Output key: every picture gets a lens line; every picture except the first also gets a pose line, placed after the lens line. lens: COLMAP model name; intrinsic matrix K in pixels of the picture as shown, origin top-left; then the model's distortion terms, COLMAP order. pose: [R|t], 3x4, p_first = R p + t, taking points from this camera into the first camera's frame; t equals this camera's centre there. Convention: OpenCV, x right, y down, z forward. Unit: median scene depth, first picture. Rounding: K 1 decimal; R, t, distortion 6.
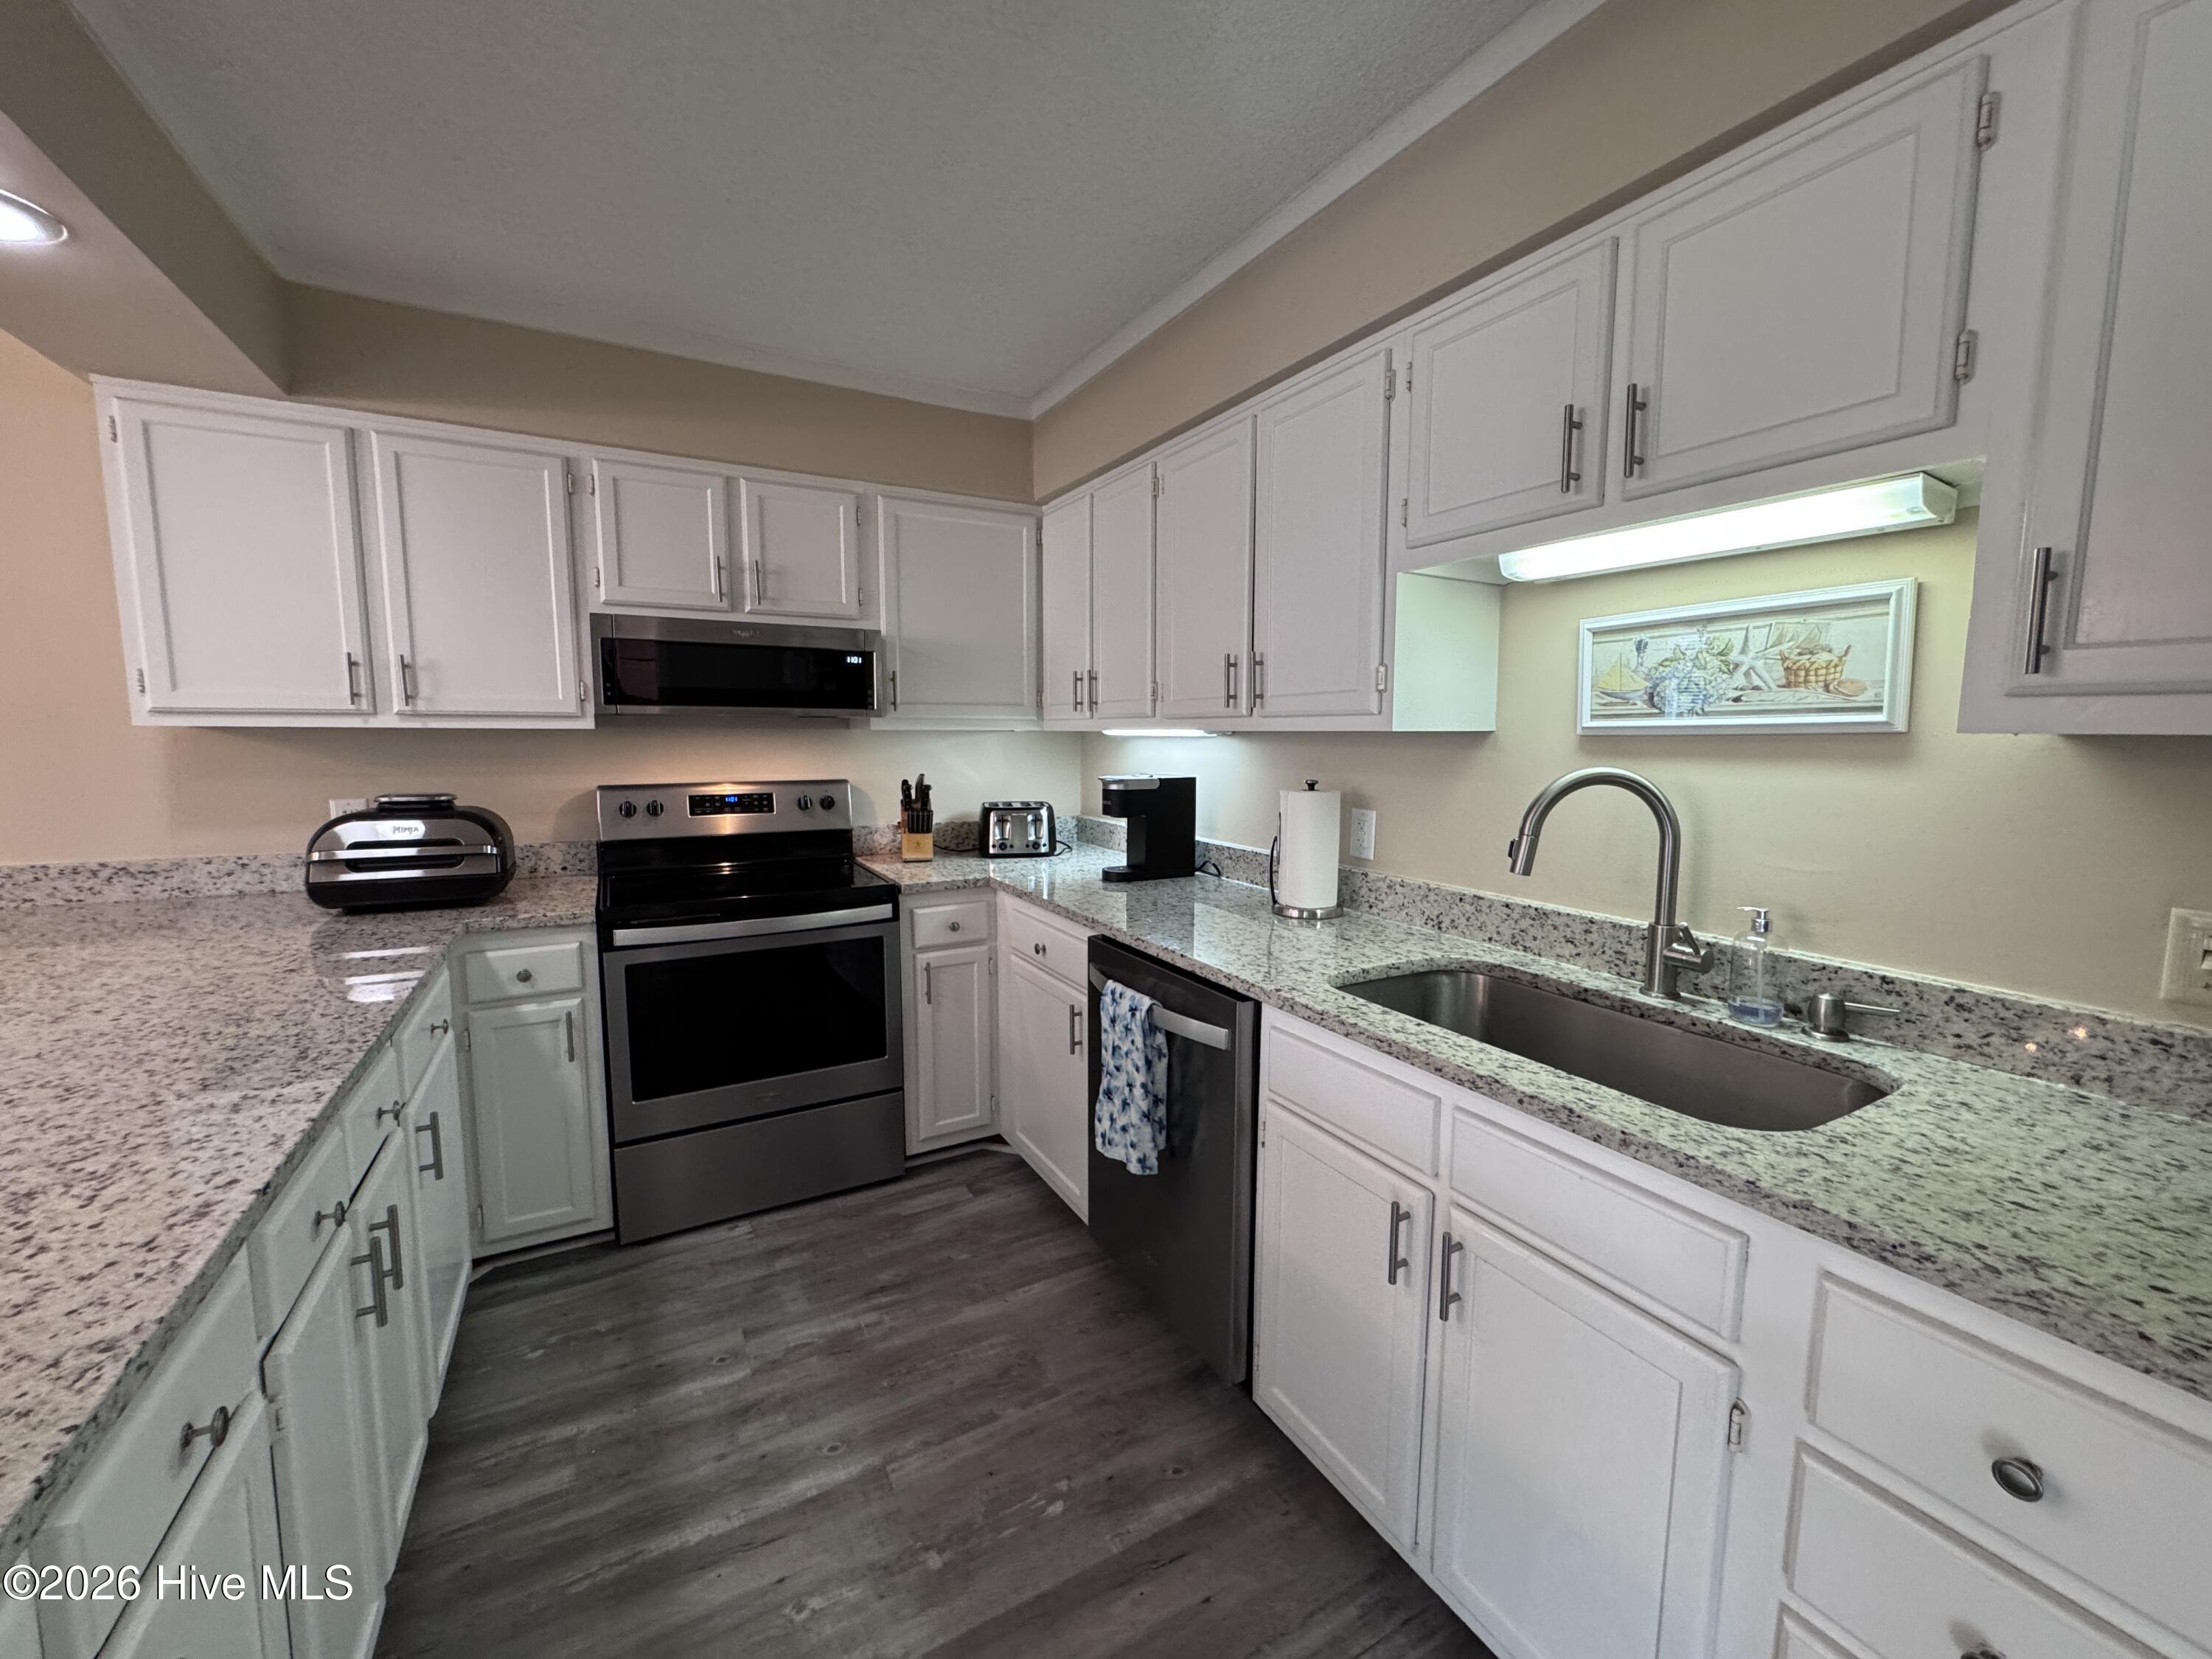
lens RADIAL K [[887.5, 0, 1107.0], [0, 887.5, 823.7], [0, 0, 1]] dist [-0.001253, -0.000112]
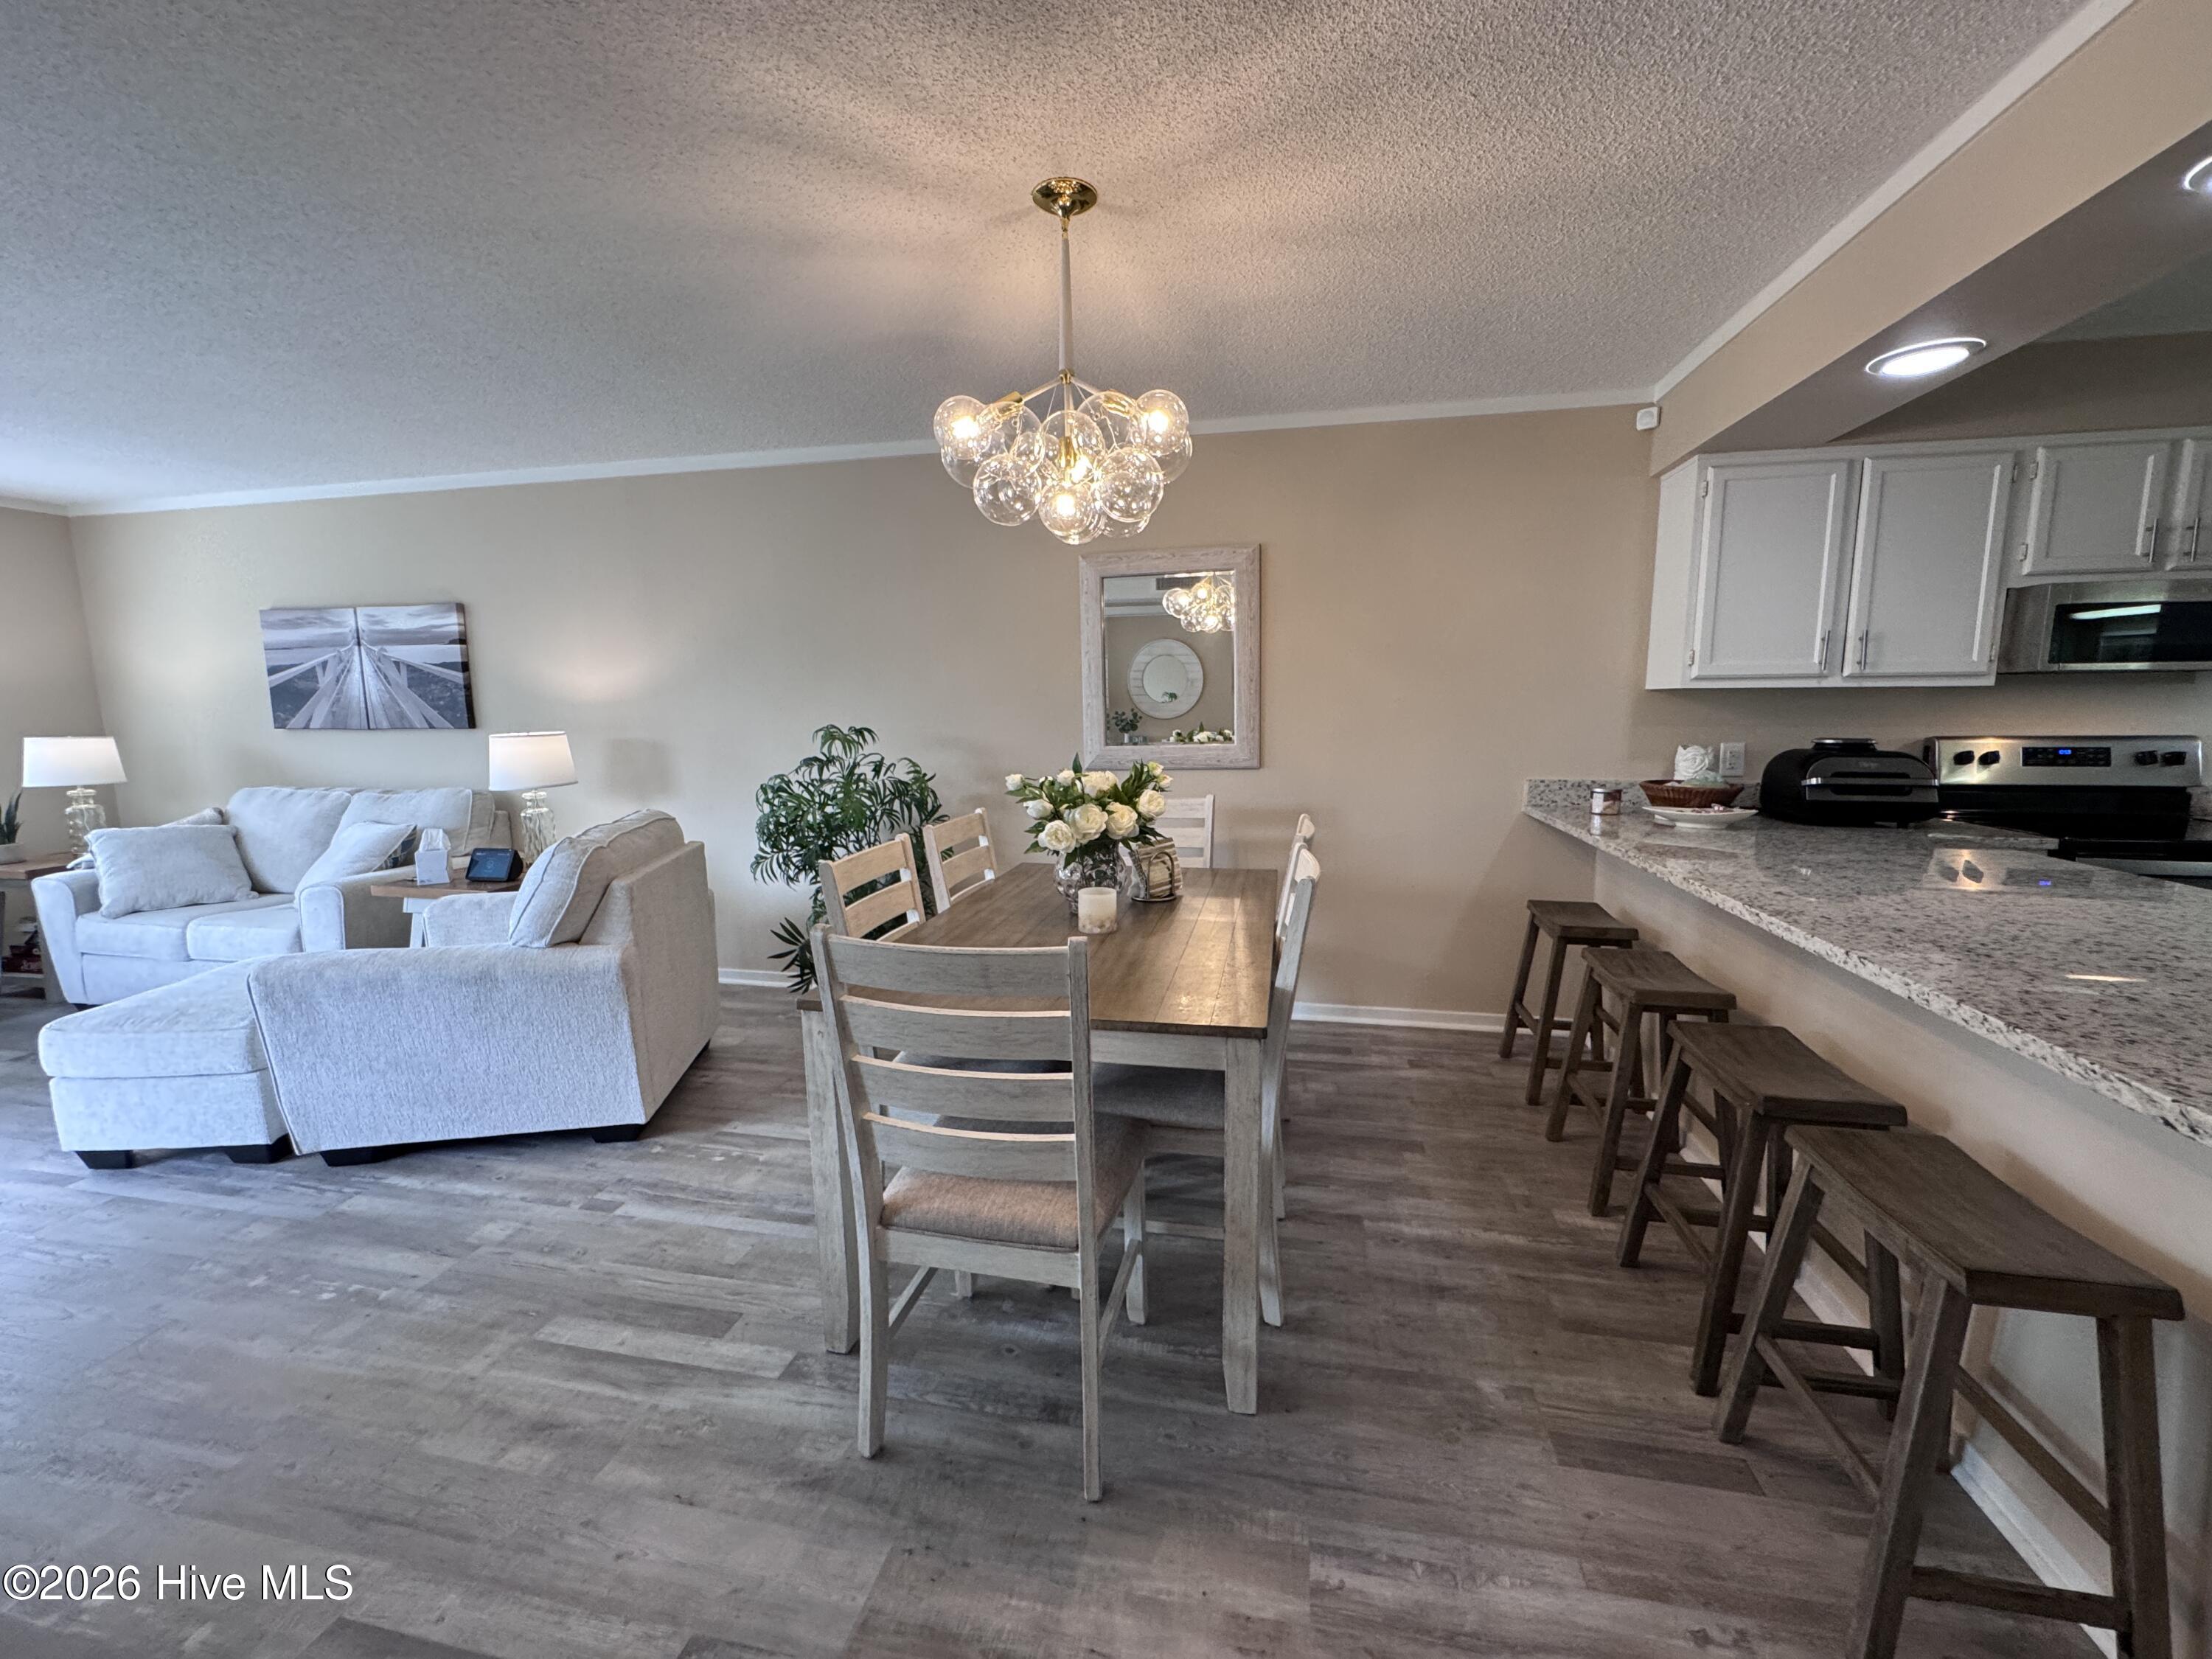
lens RADIAL K [[887.5, 0, 1105.2], [0, 887.5, 826.8], [0, 0, 1]] dist [-0.001253, -0.000112]
pose [[0.755093, 0.077068, -0.651072, -0.752925], [-0.056253, 0.997021, 0.052778, 0.089093], [0.653199, -0.003227, 0.757179, -0.696085]]
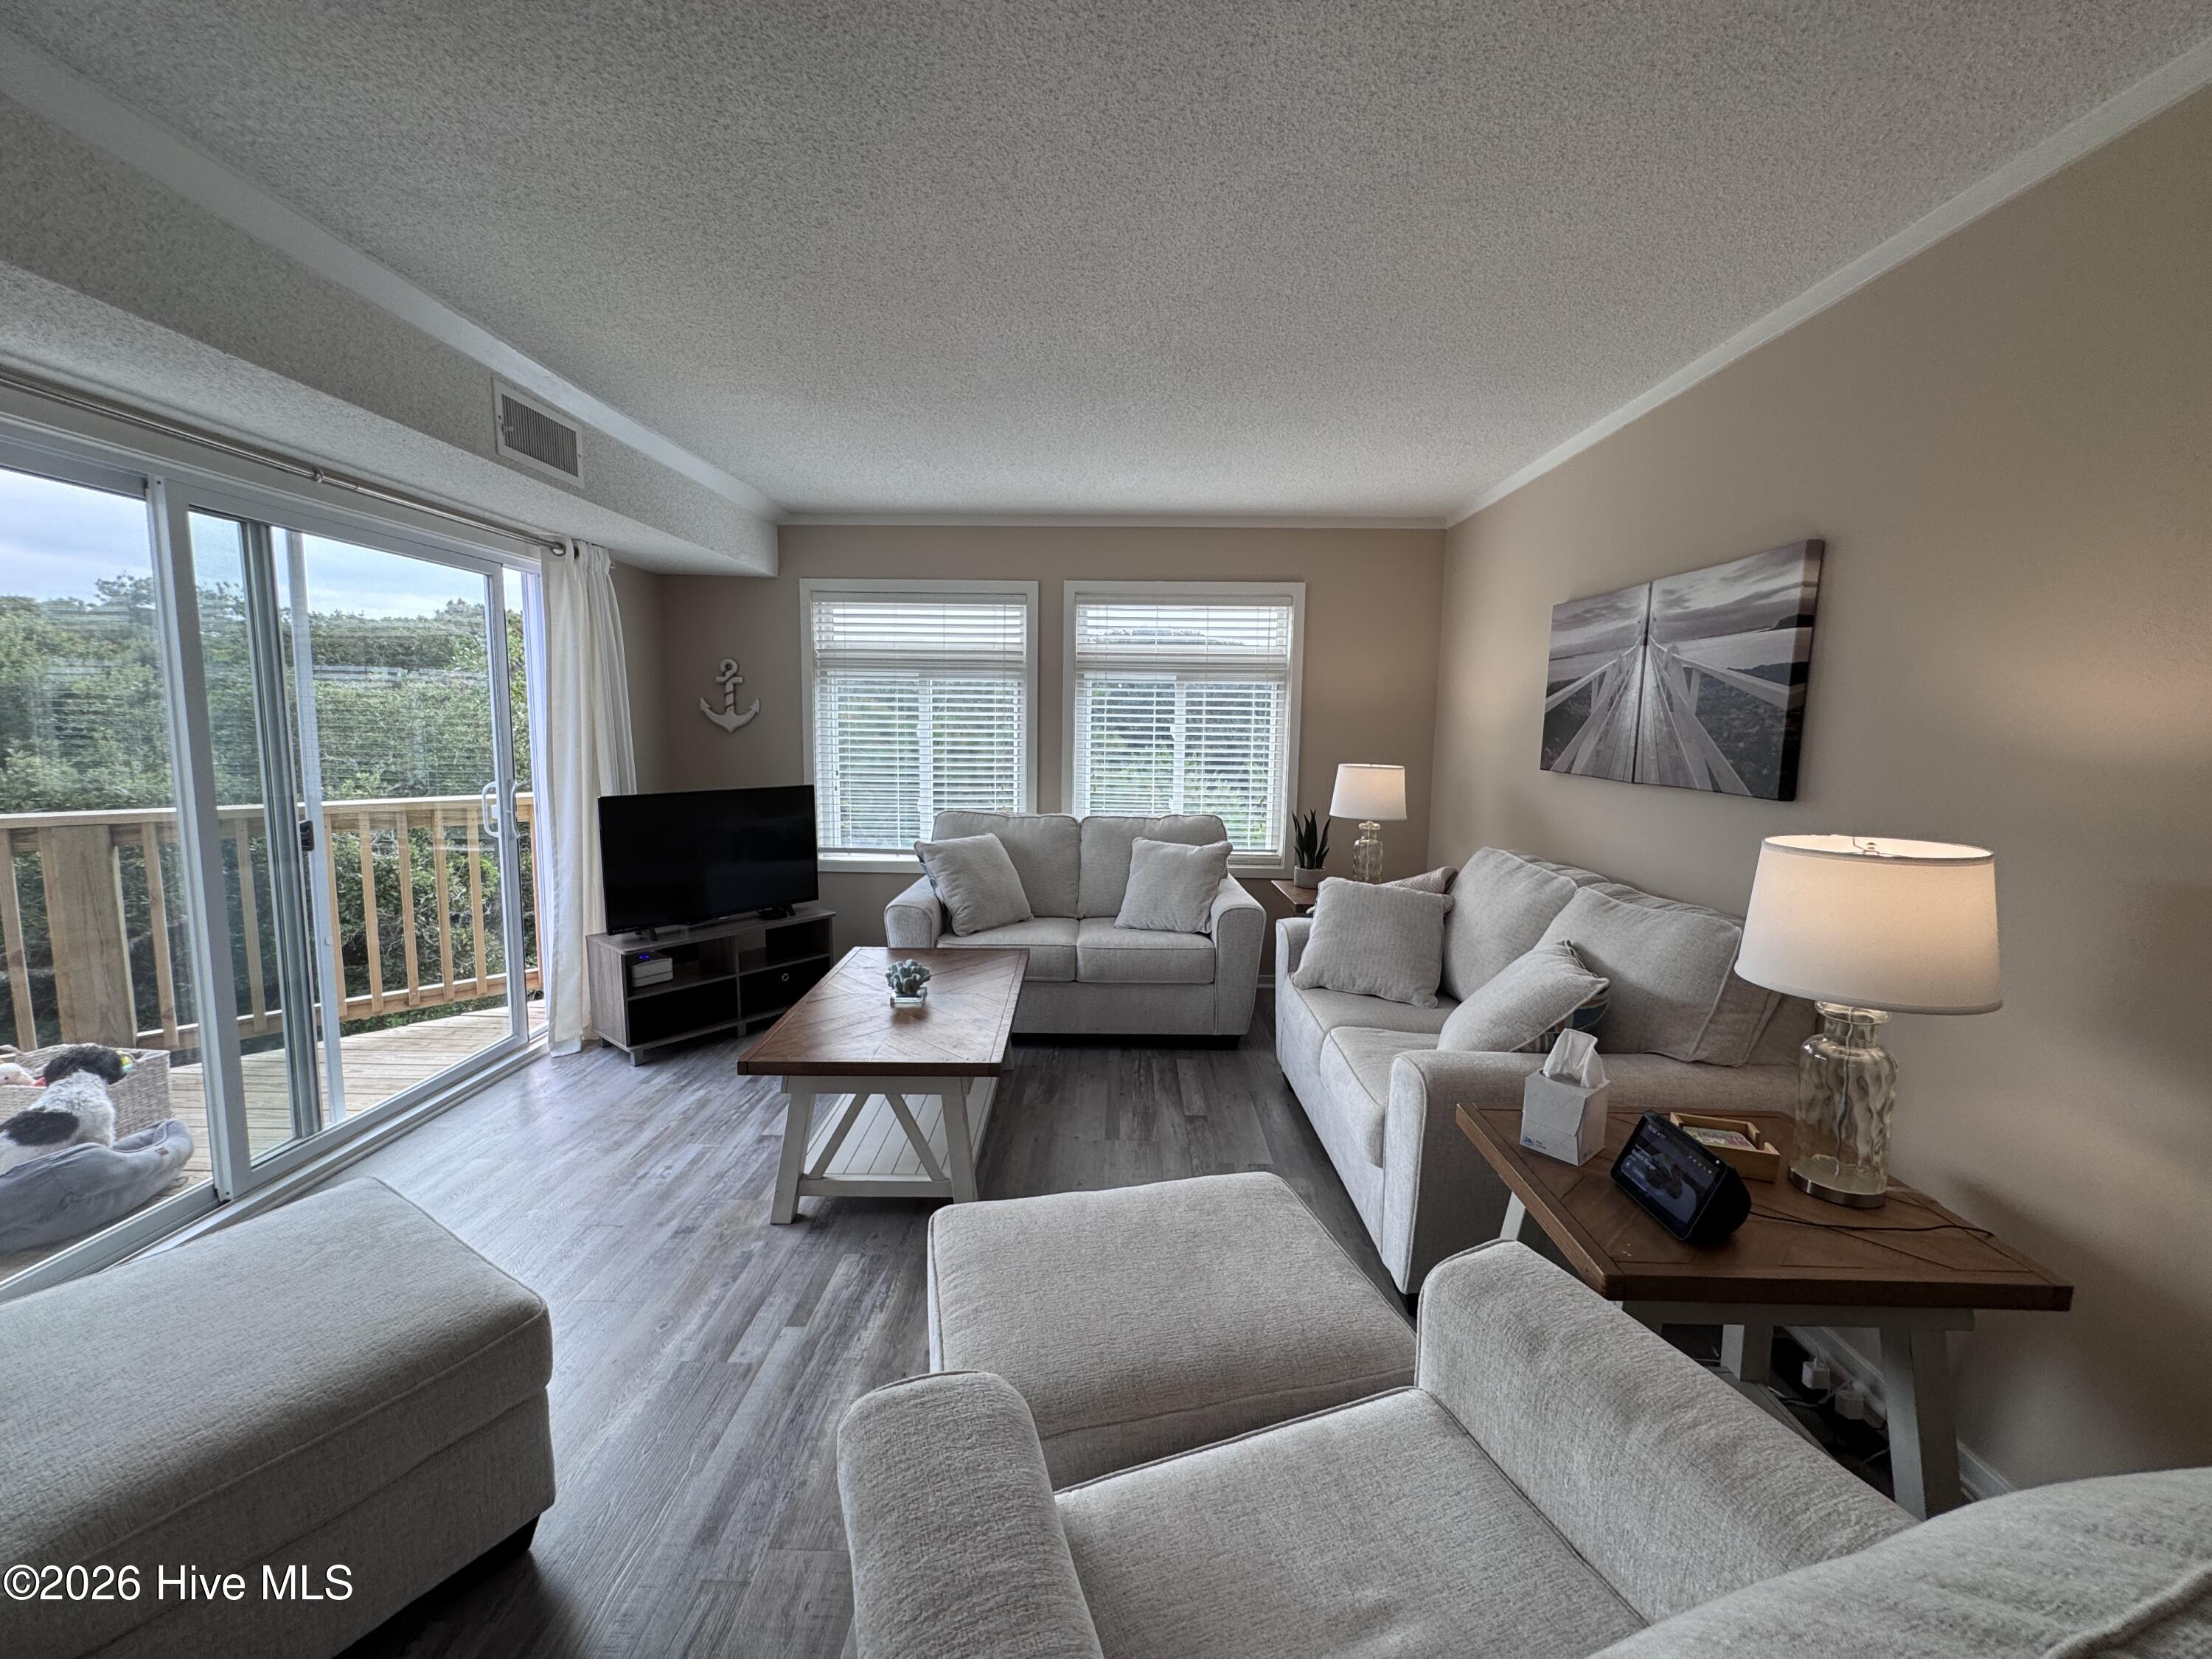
lens RADIAL K [[887.5, 0, 1103.6], [0, 887.5, 822.6], [0, 0, 1]] dist [-0.001253, -0.000112]
pose [[-0.502540, 0.086205, -0.860245, -1.814377], [-0.110430, 0.980466, 0.162763, 0.011909], [0.857472, 0.176792, -0.483204, -0.325072]]
